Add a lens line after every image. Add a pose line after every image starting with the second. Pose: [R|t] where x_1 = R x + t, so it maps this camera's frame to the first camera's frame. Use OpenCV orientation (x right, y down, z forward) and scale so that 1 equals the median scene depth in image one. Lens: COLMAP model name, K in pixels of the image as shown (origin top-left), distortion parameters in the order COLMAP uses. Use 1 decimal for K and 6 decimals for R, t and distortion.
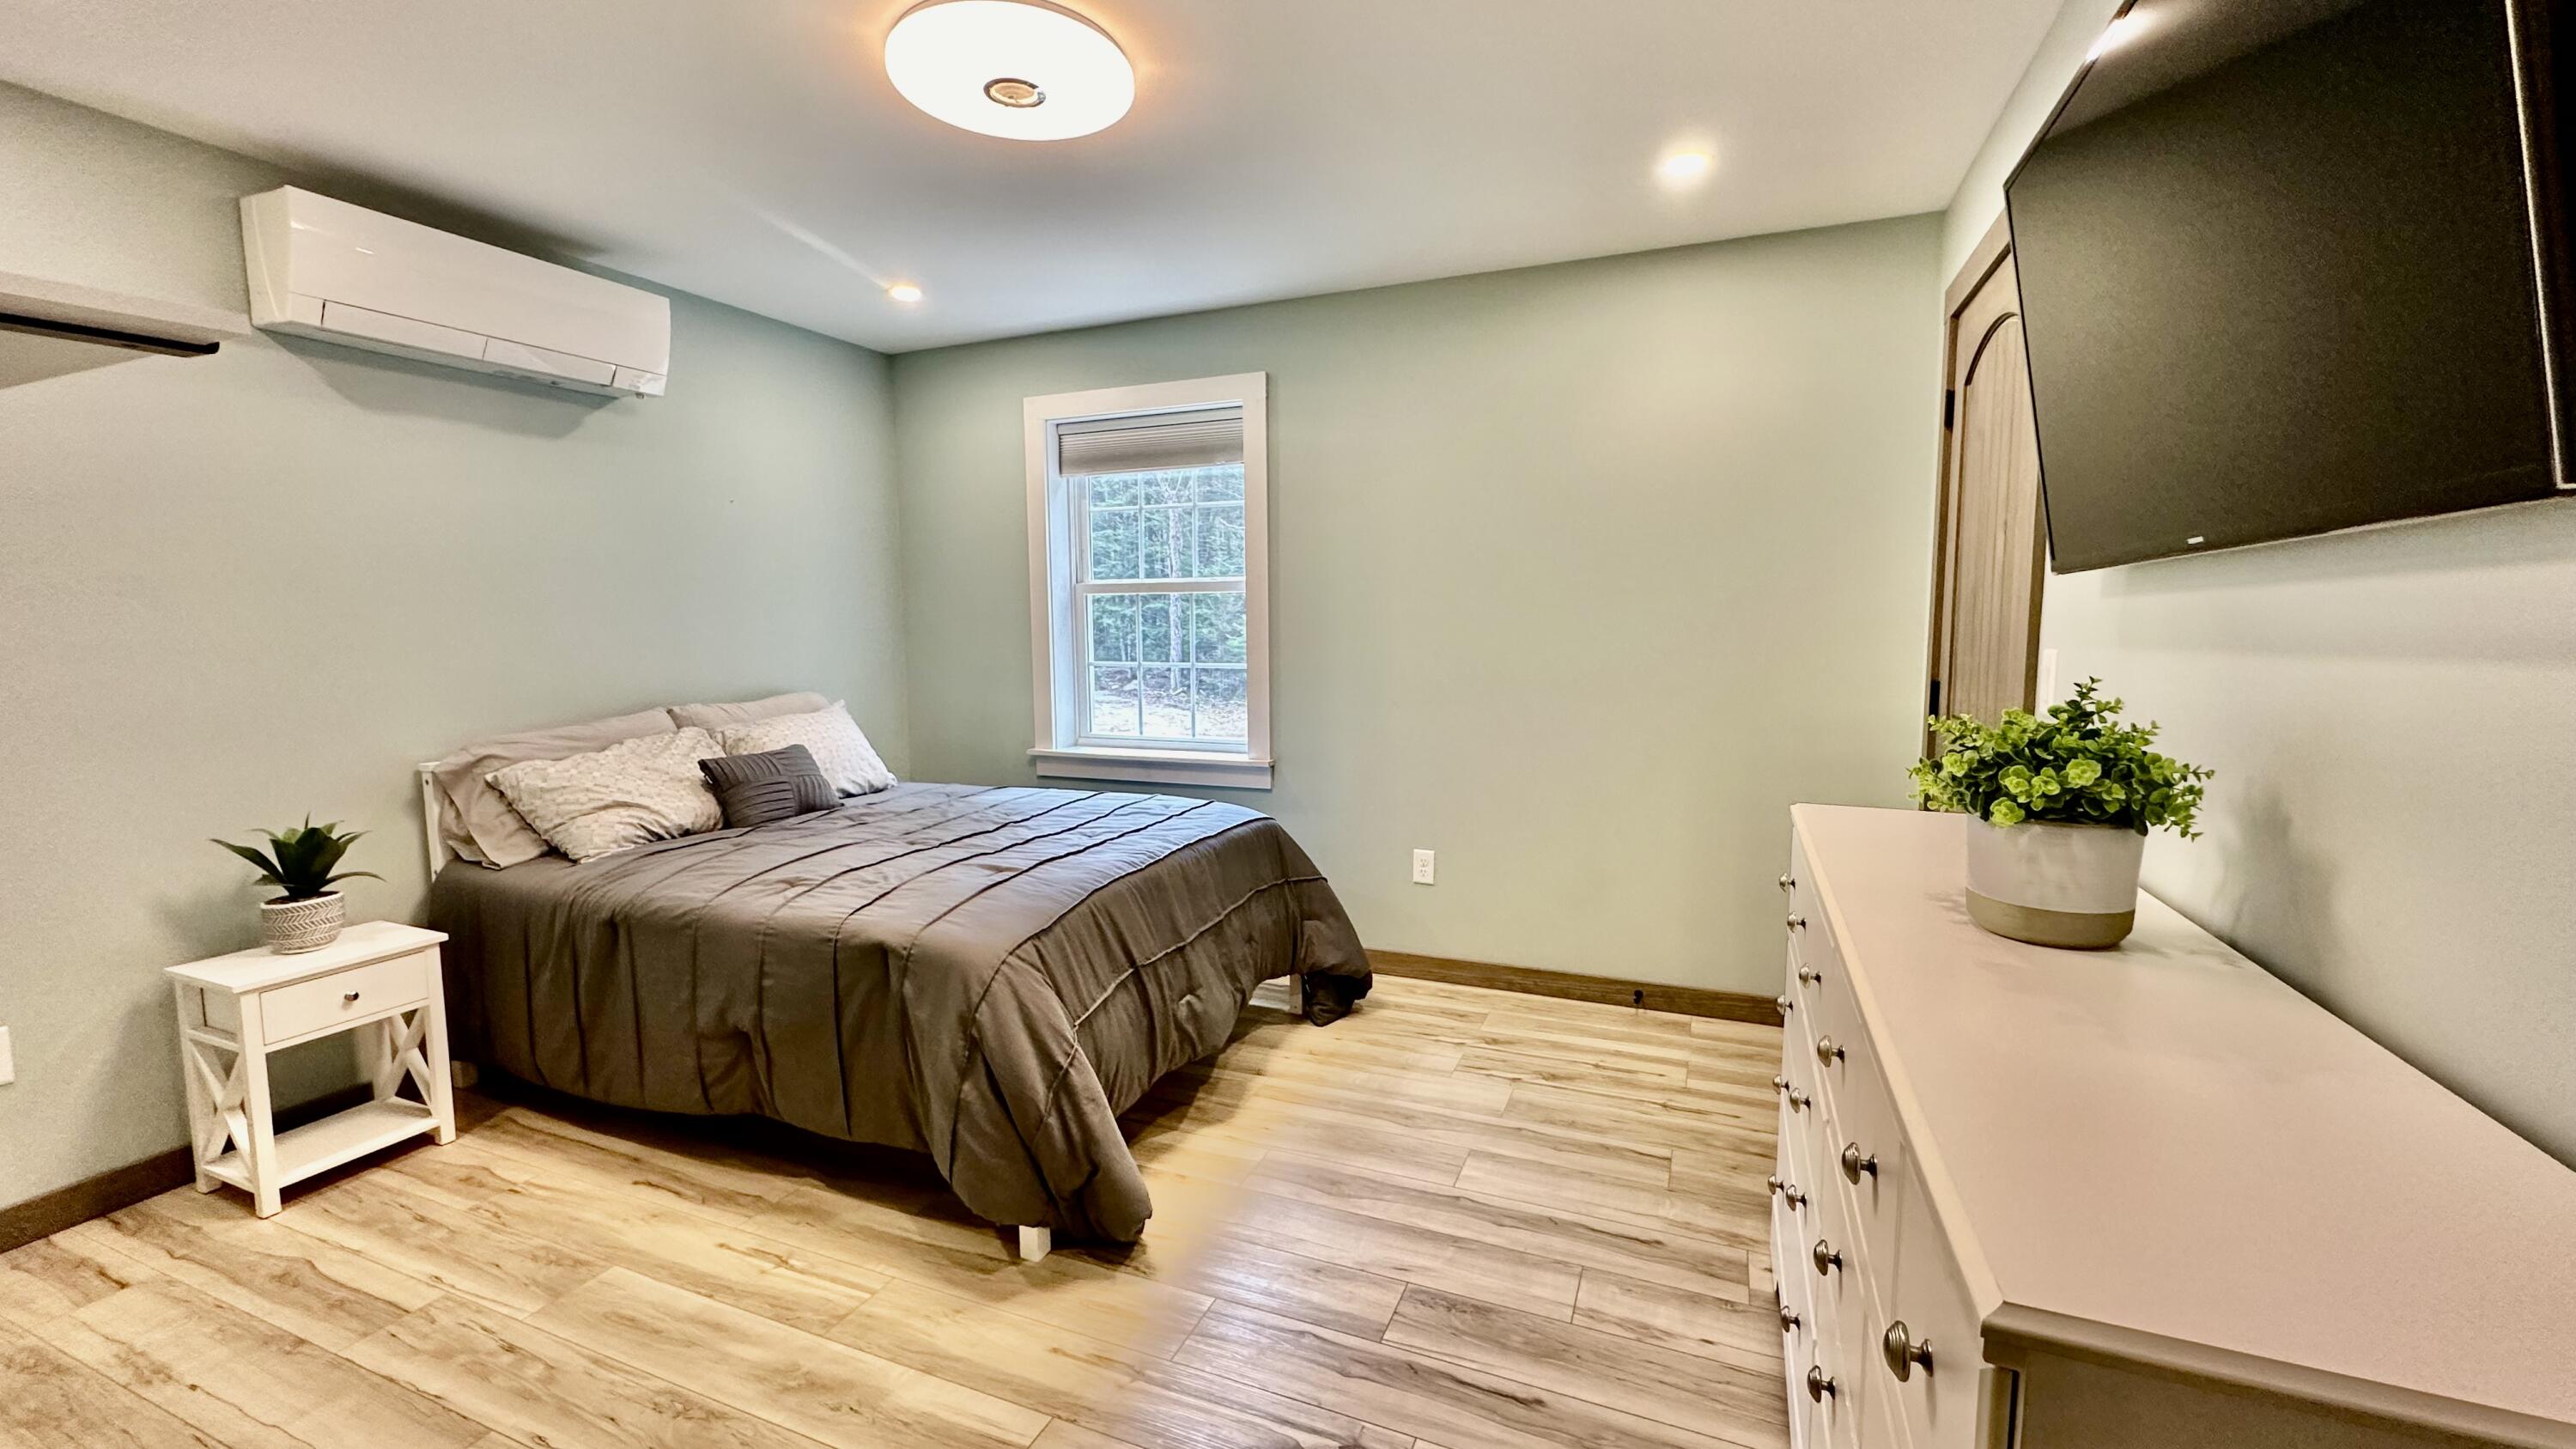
lens RADIAL K [[1023.9, 0, 1289.9], [0, 1023.9, 722.4], [0, 0, 1]] dist [0.000766, -0.001061]
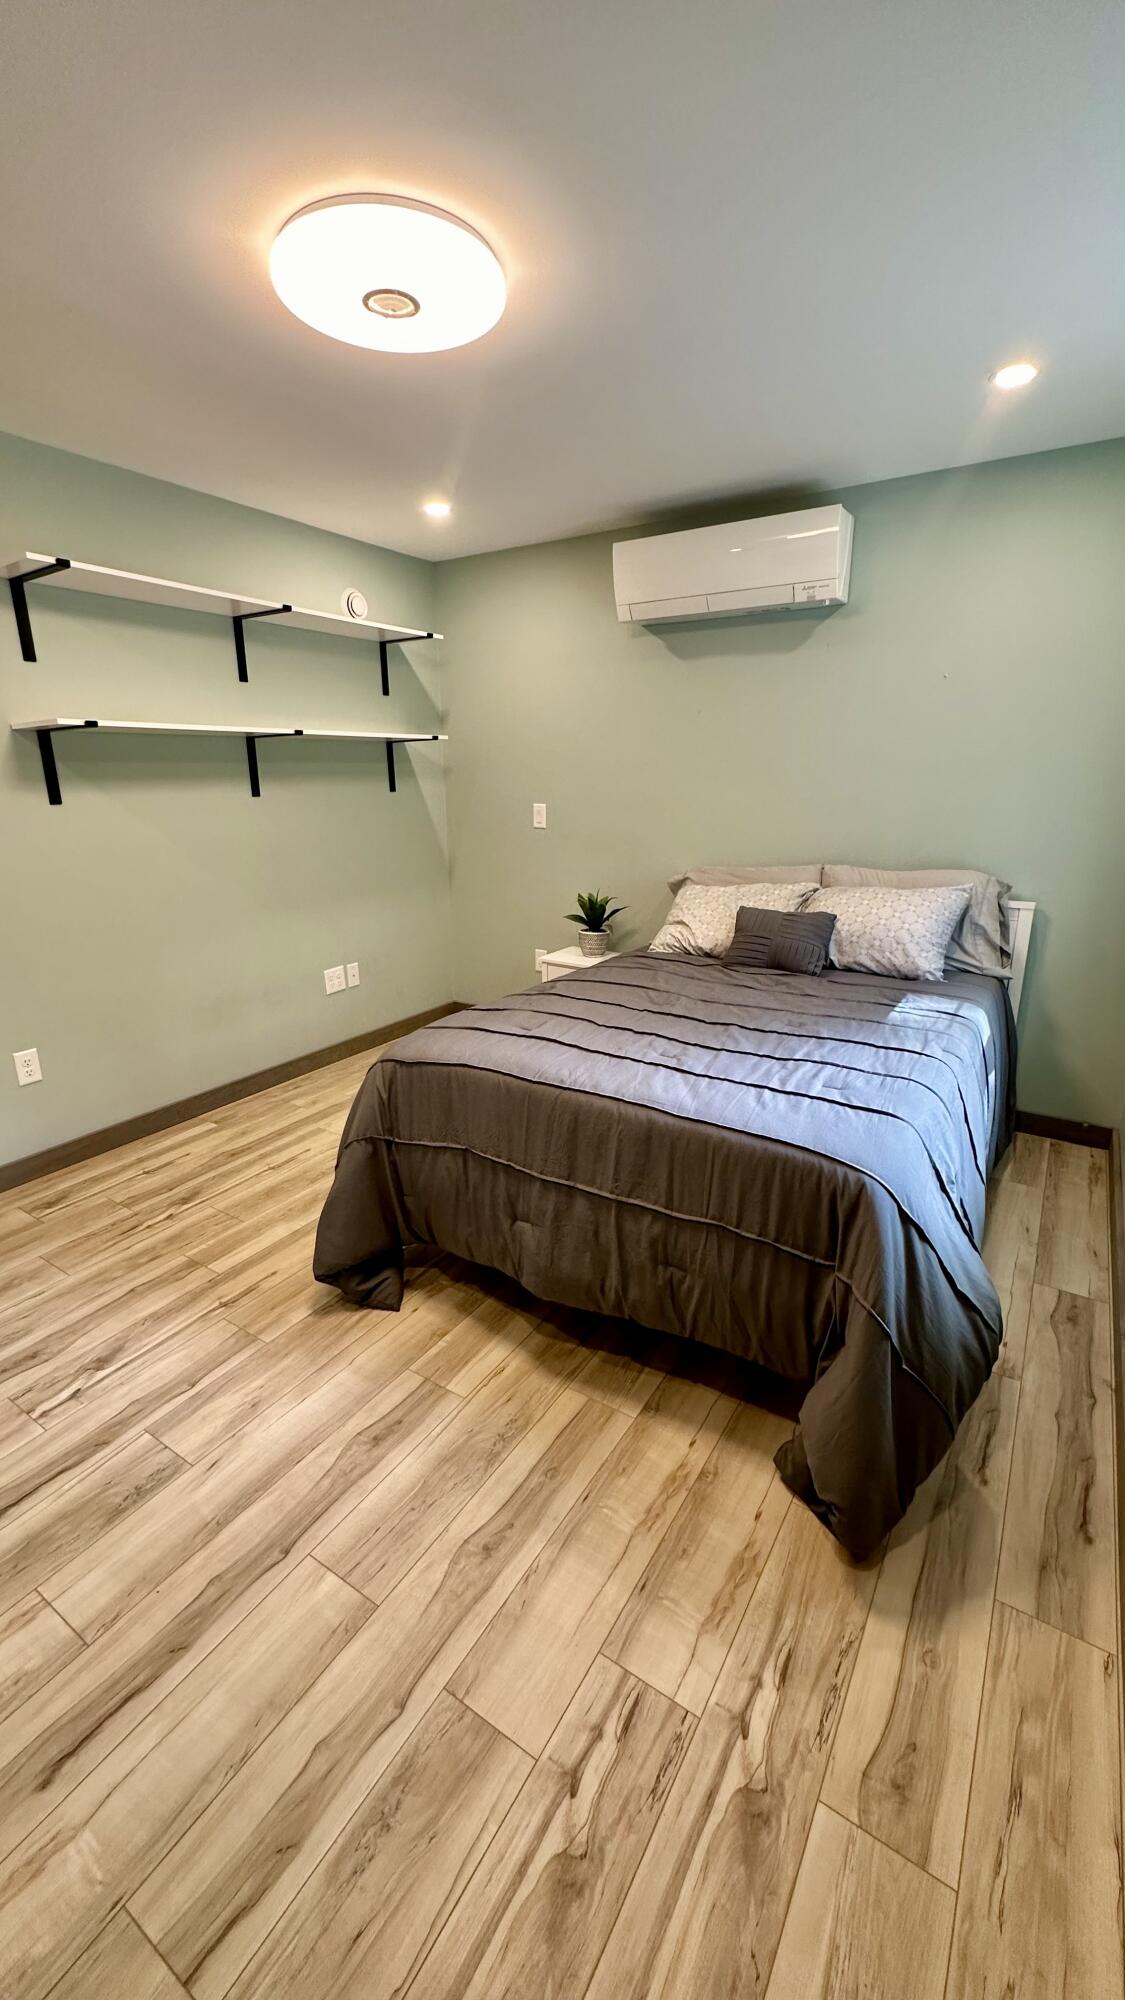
lens RADIAL K [[794.8, 0, 567.3], [0, 794.8, 1000.8], [0, 0, 1]] dist [0.000766, -0.001061]
pose [[-0.172357, 0.286672, -0.942397, 0.556002], [-0.092576, 0.947766, 0.305237, -0.167657], [0.980675, 0.139853, -0.136815, 1.144004]]
